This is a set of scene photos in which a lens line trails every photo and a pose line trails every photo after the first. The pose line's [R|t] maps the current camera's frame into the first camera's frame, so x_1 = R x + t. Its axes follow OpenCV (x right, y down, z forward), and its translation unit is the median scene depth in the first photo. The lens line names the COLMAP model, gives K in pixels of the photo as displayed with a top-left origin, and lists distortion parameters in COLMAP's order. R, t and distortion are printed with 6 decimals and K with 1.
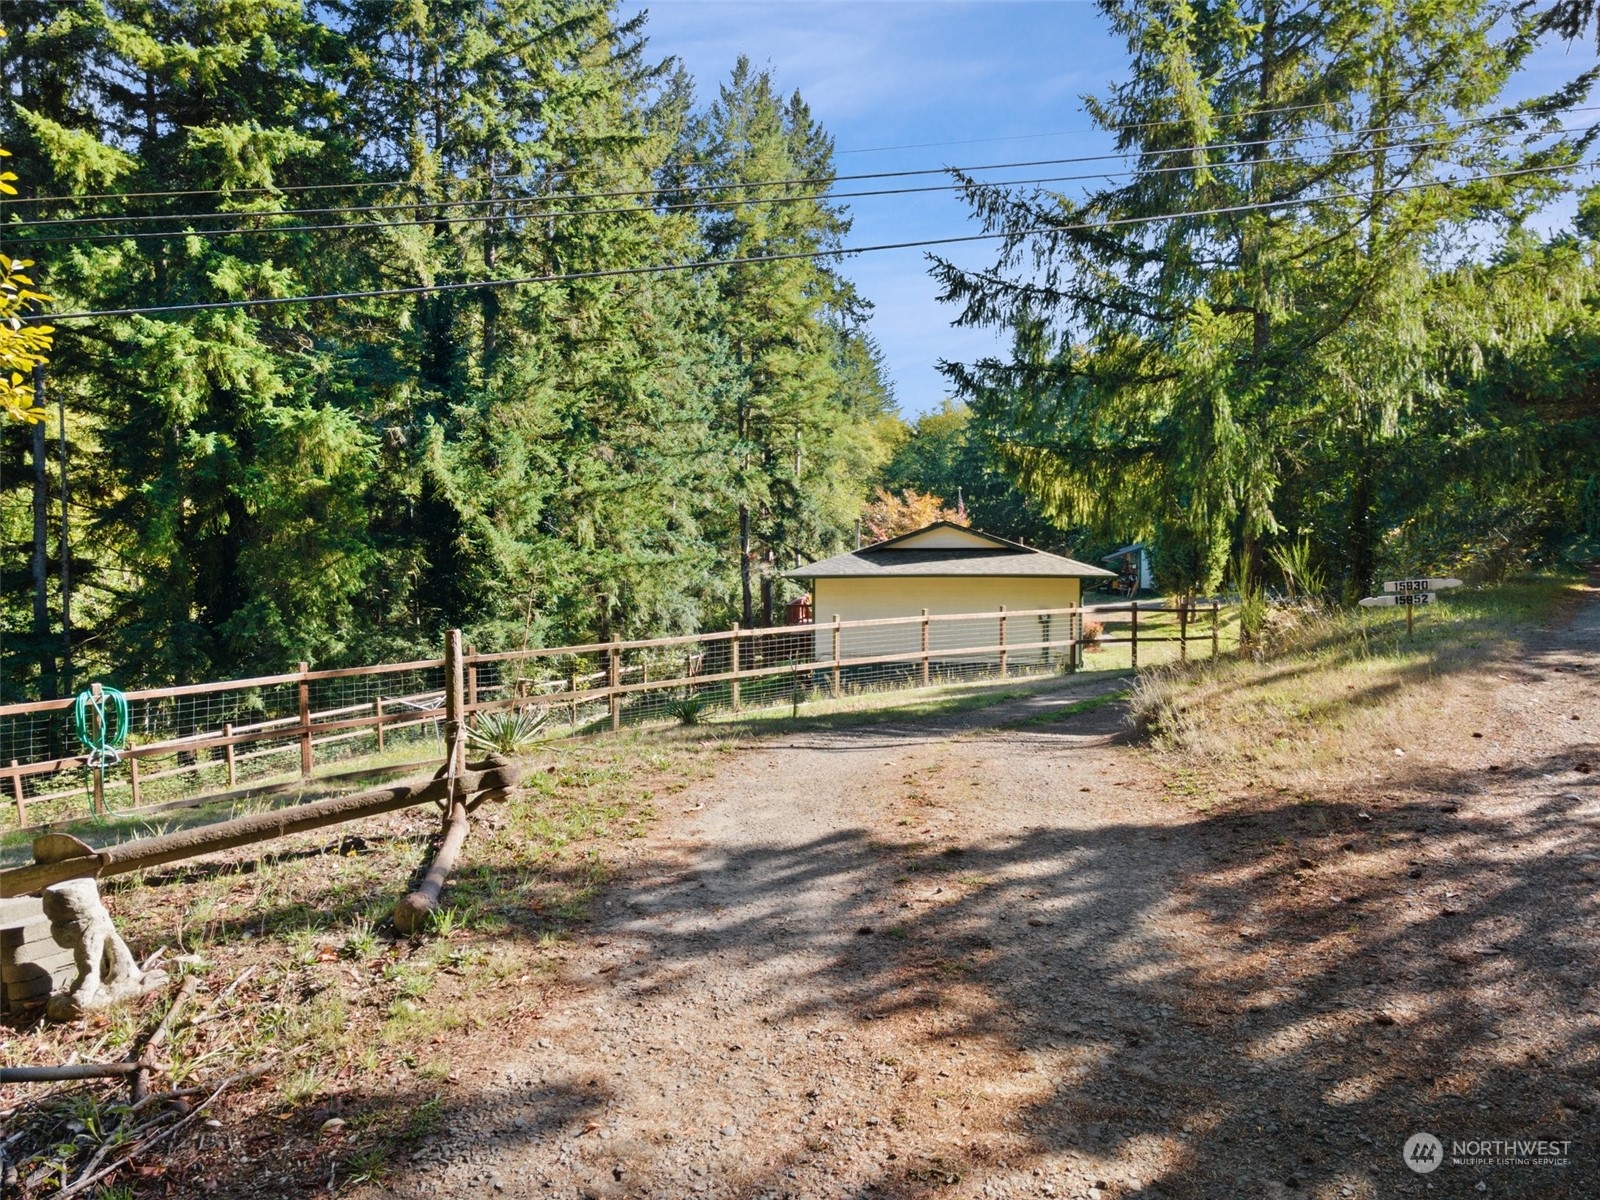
lens RADIAL K [[1164.5, 0, 800.0], [0, 1164.5, 600.0], [0, 0, 1]] dist [-0.004708, 0.048029]
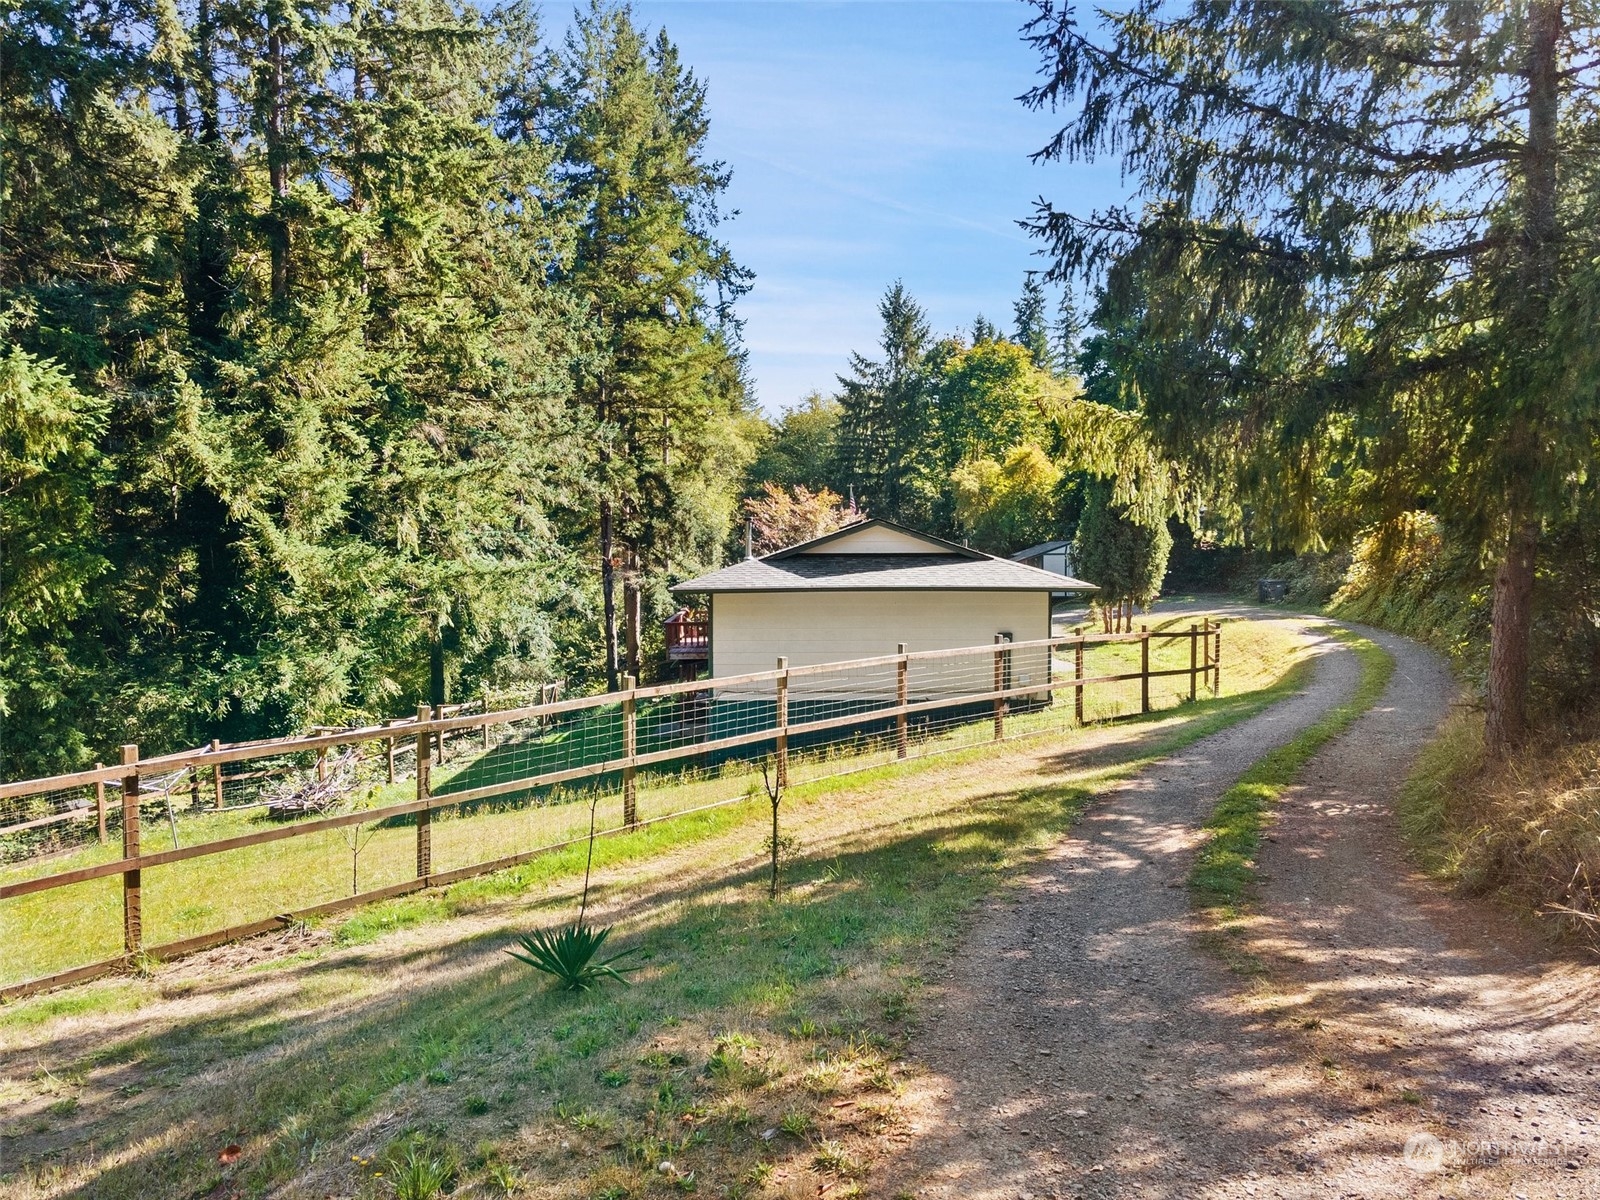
lens RADIAL K [[1164.5, 0, 800.0], [0, 1164.5, 600.0], [0, 0, 1]] dist [-0.004708, 0.048029]
pose [[0.991832, -0.004868, 0.127456, -0.020940], [0.005356, 0.999980, -0.003483, -0.008503], [-0.127436, 0.004137, 0.991838, 0.178358]]
